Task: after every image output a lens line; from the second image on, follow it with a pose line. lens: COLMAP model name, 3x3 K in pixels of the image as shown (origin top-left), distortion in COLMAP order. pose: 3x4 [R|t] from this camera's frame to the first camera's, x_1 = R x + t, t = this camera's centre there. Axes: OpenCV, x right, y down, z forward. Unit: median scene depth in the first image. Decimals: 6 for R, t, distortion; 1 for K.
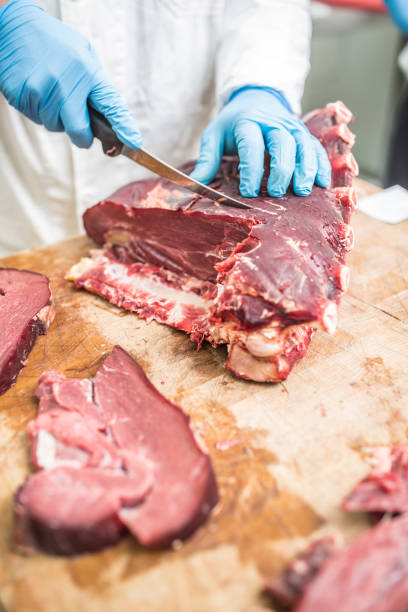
lens RADIAL K [[605.0, 0, 202.2], [0, 605.0, 305.9], [0, 0, 1]] dist [-0.020531, 0.000000]
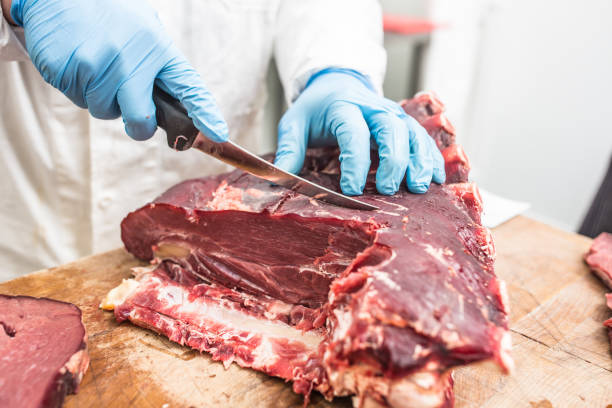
lens RADIAL K [[605.0, 0, 308.0], [0, 605.0, 205.3], [0, 0, 1]] dist [-0.020531, 0.000000]
pose [[0.984679, -0.006312, 0.174261, -0.117535], [0.039186, 0.981794, -0.185863, -0.023723], [-0.169915, 0.189844, 0.967000, 0.256312]]
